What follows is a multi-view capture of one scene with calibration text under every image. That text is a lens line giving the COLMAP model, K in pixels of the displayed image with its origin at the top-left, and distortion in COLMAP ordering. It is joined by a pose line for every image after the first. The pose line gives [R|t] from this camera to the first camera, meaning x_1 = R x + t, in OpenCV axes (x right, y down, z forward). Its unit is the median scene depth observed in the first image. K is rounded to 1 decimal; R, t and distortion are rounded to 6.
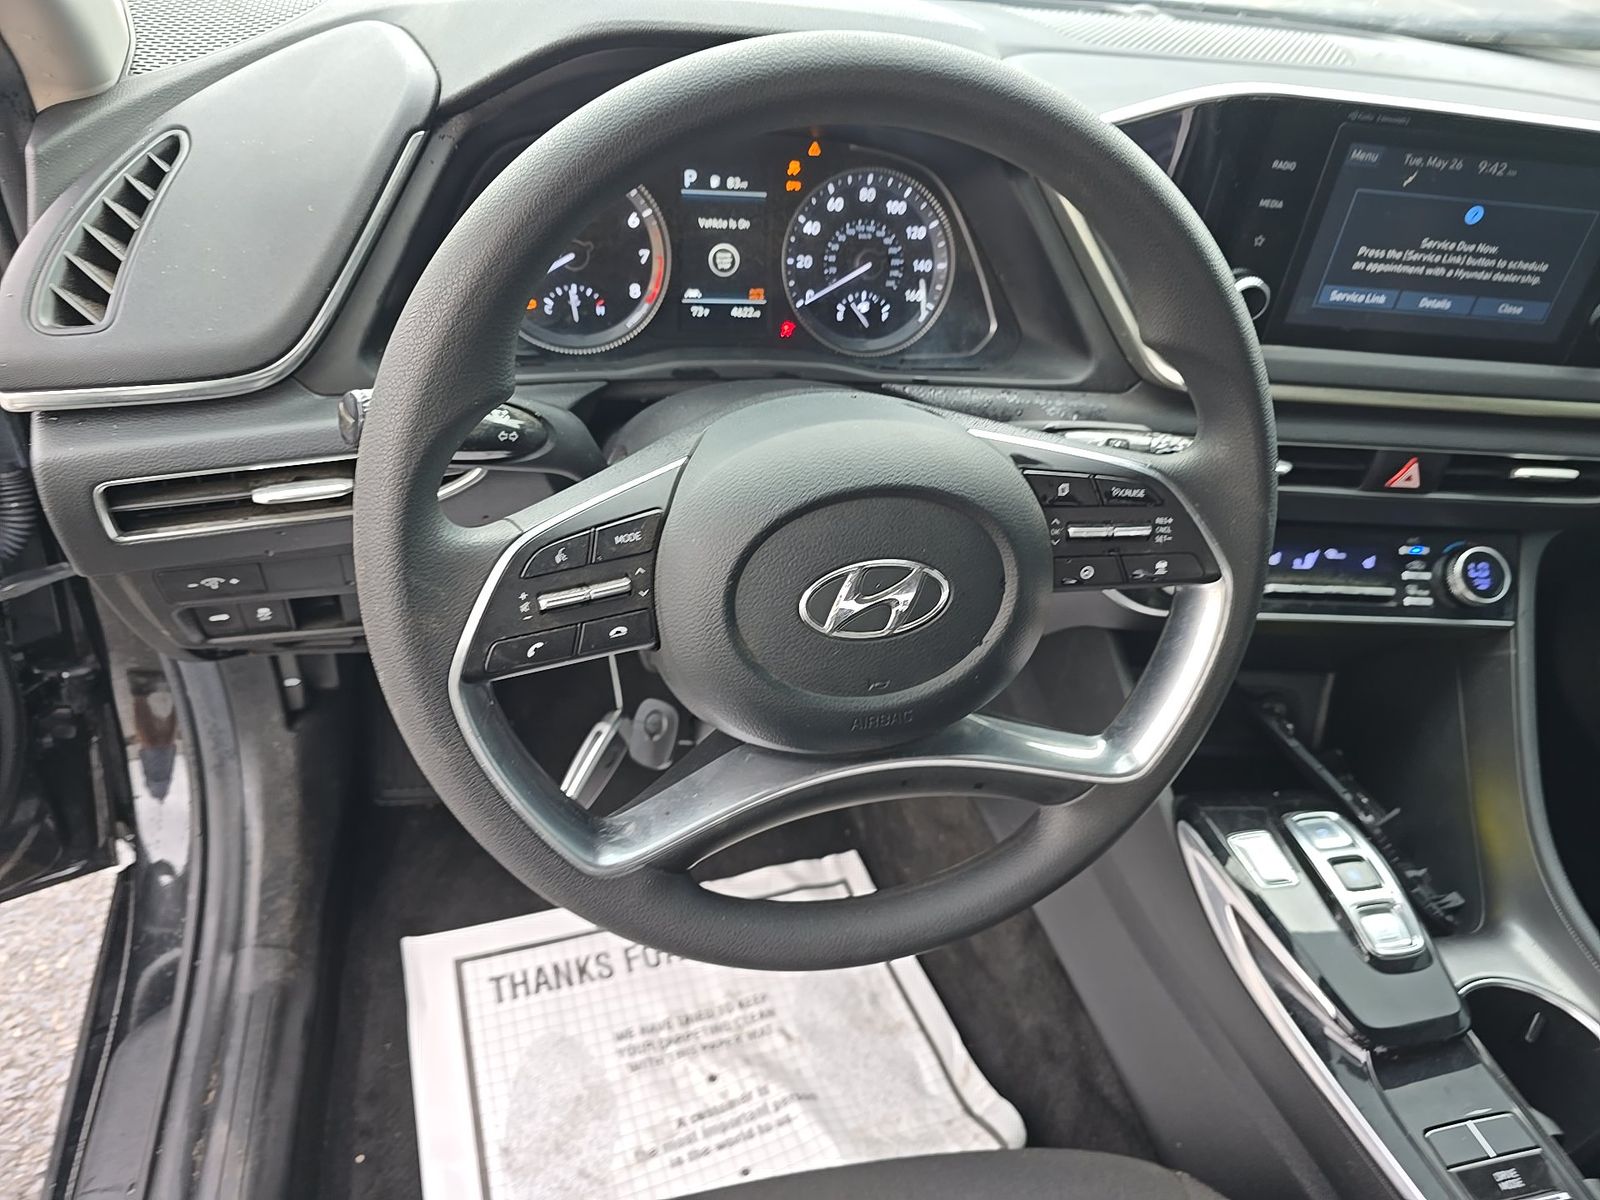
lens RADIAL K [[1092.5, 0, 832.0], [0, 1092.5, 595.2], [0, 0, 1]] dist [0.006844, -0.001412]
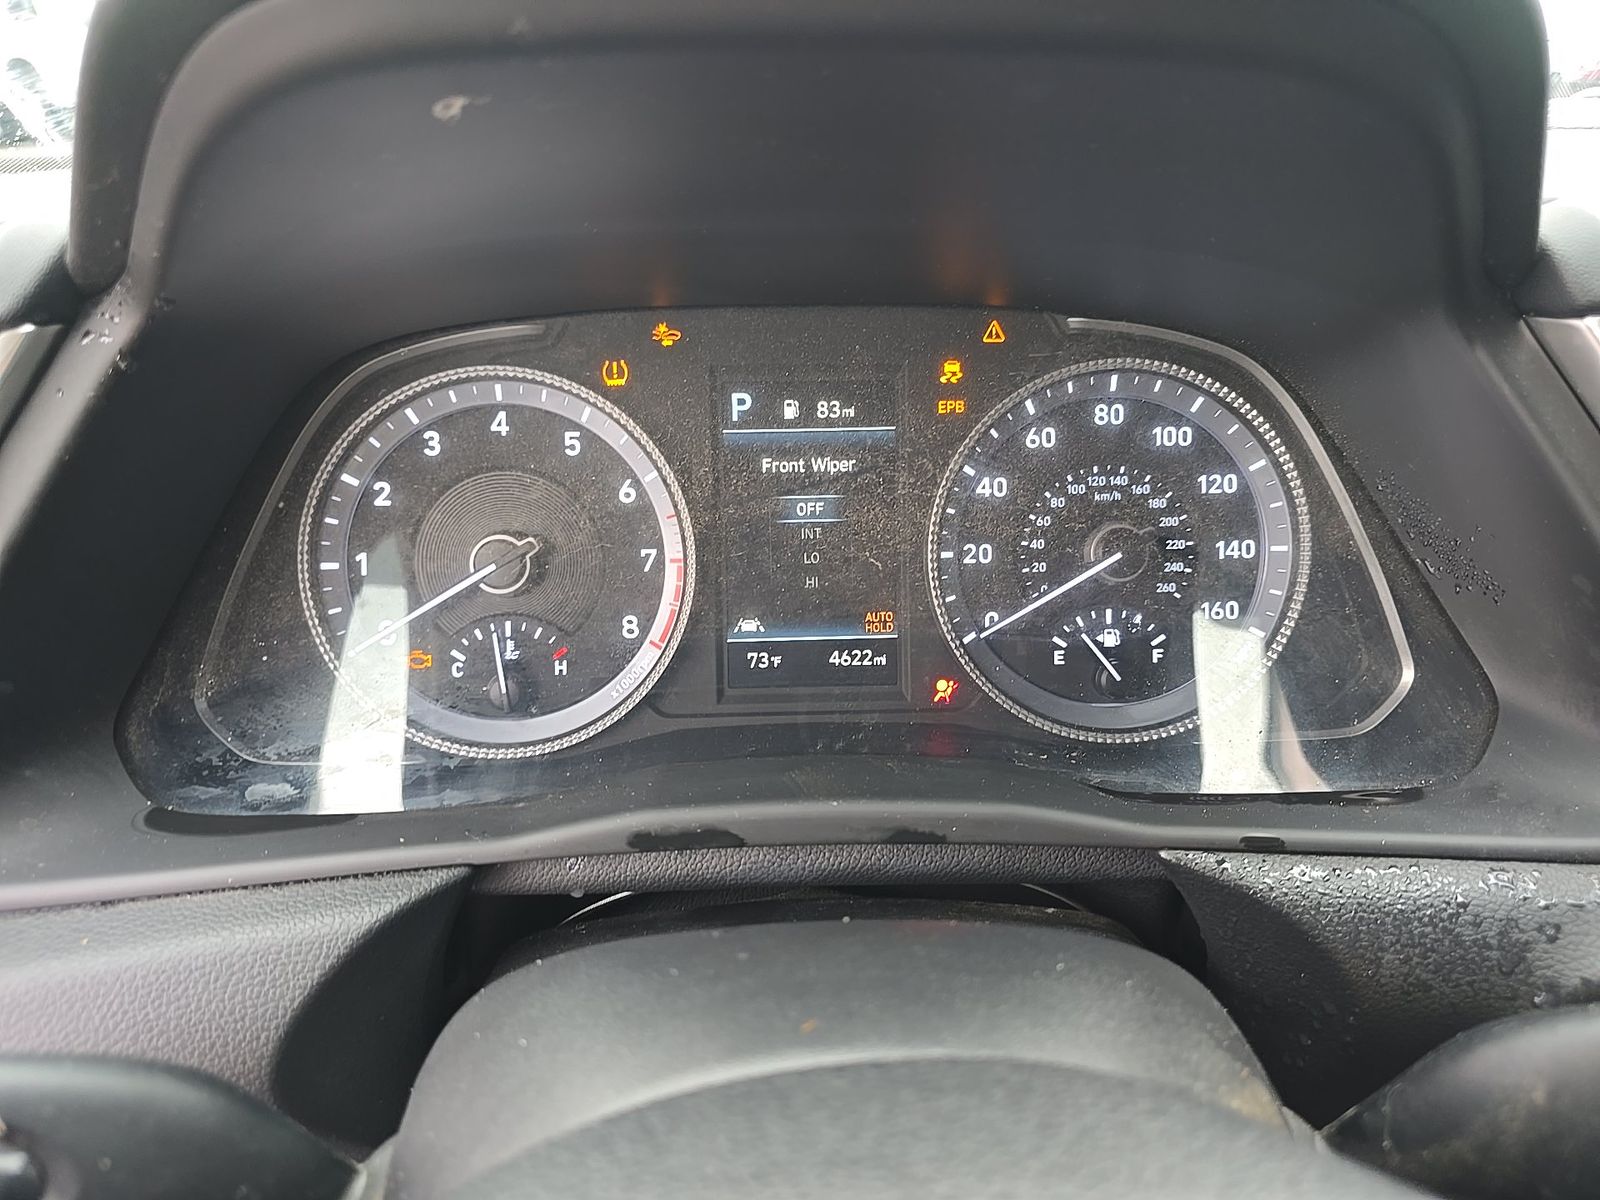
lens RADIAL K [[1087.5, 0, 806.6], [0, 1087.5, 602.0], [0, 0, 1]] dist [0.022301, -0.020045]
pose [[0.965960, -0.025574, -0.257425, 0.024815], [-0.030056, 0.977268, -0.209866, -0.179882], [0.256940, 0.210459, 0.943233, 0.527307]]
